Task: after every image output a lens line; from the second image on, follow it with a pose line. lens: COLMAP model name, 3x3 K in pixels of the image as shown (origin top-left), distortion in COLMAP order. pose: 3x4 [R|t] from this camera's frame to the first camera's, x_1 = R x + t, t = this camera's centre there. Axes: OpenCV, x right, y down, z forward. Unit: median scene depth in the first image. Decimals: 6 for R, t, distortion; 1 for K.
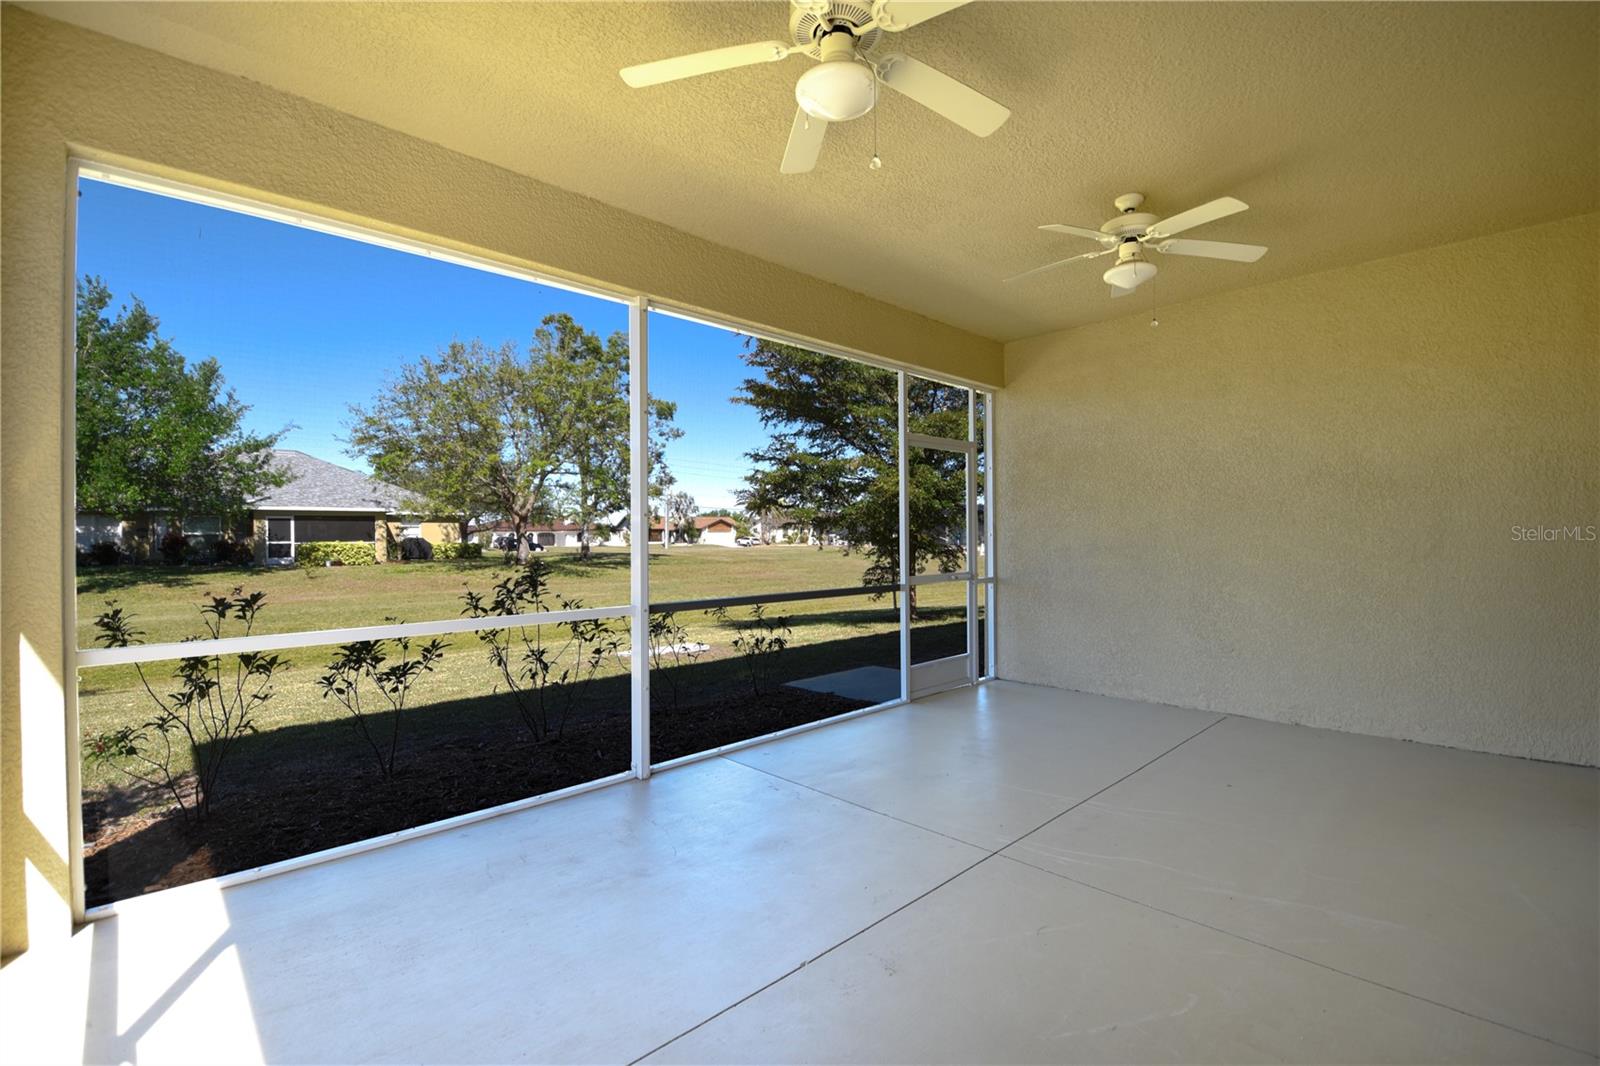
lens RADIAL K [[700.7, 0, 813.8], [0, 700.7, 540.8], [0, 0, 1]] dist [0.025156, -0.030169]
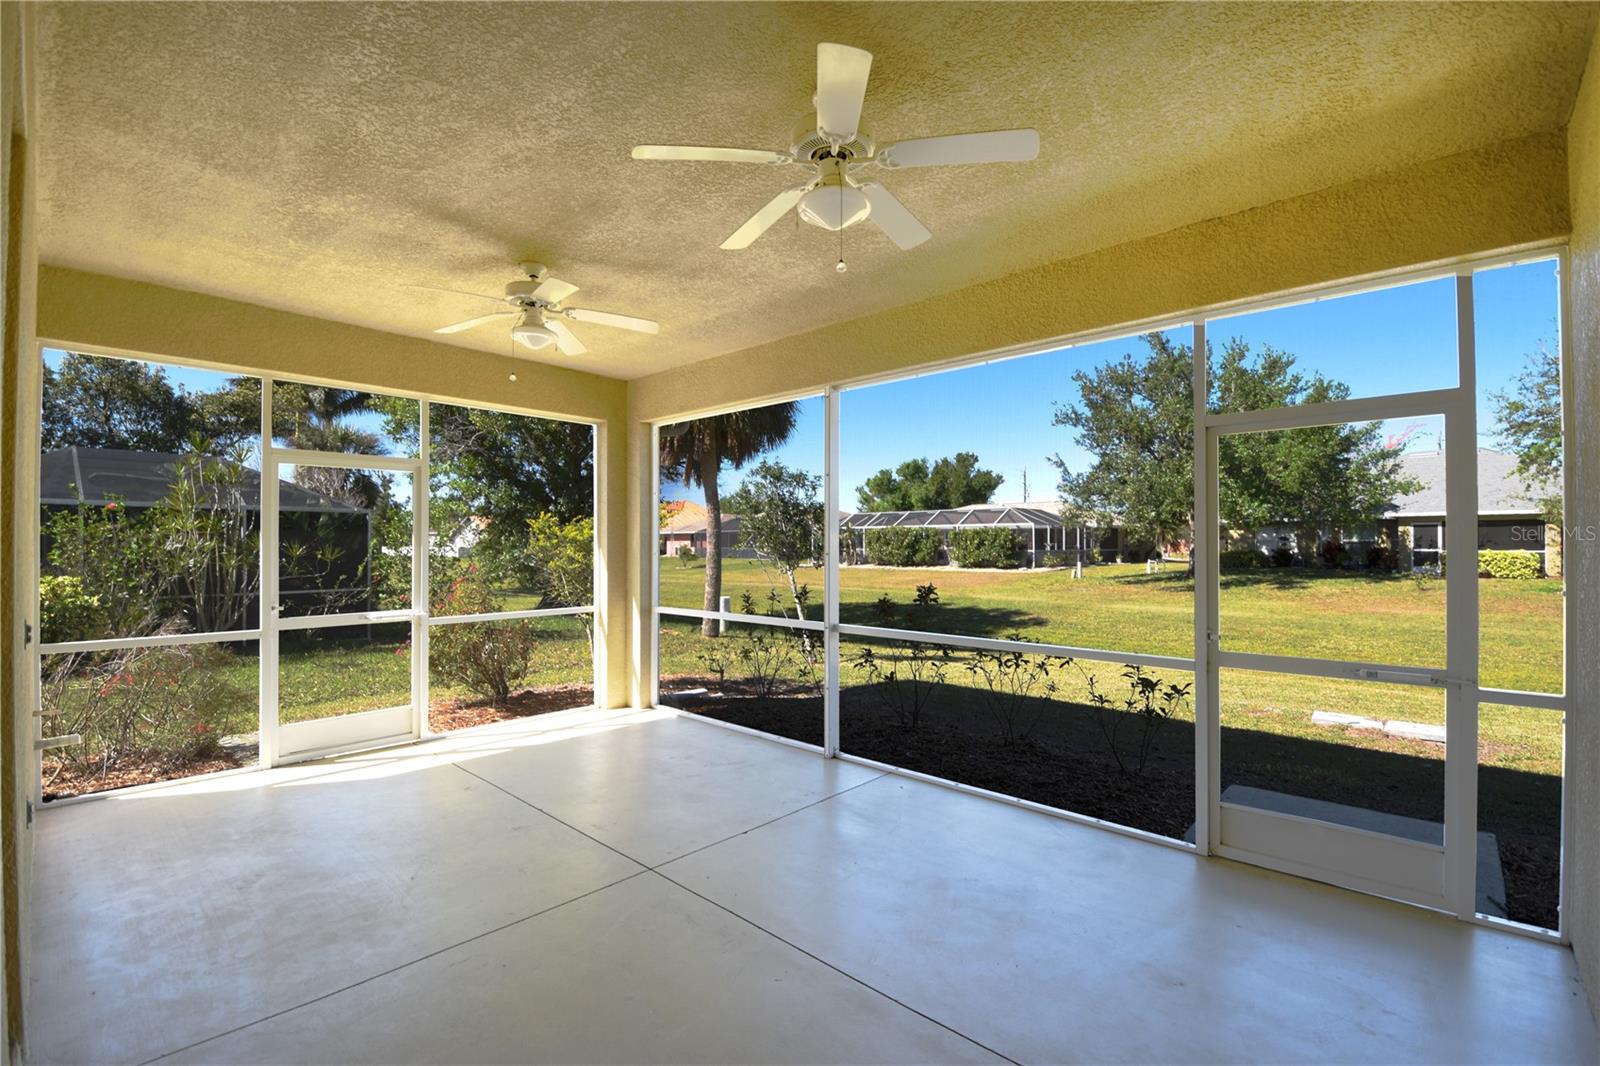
lens RADIAL K [[700.7, 0, 813.8], [0, 700.7, 540.8], [0, 0, 1]] dist [0.025156, -0.030169]
pose [[0.050778, -0.001551, -0.998709, 0.191523], [-0.001036, 0.999998, -0.001606, -0.010531], [0.998709, 0.001116, 0.050776, 0.166275]]
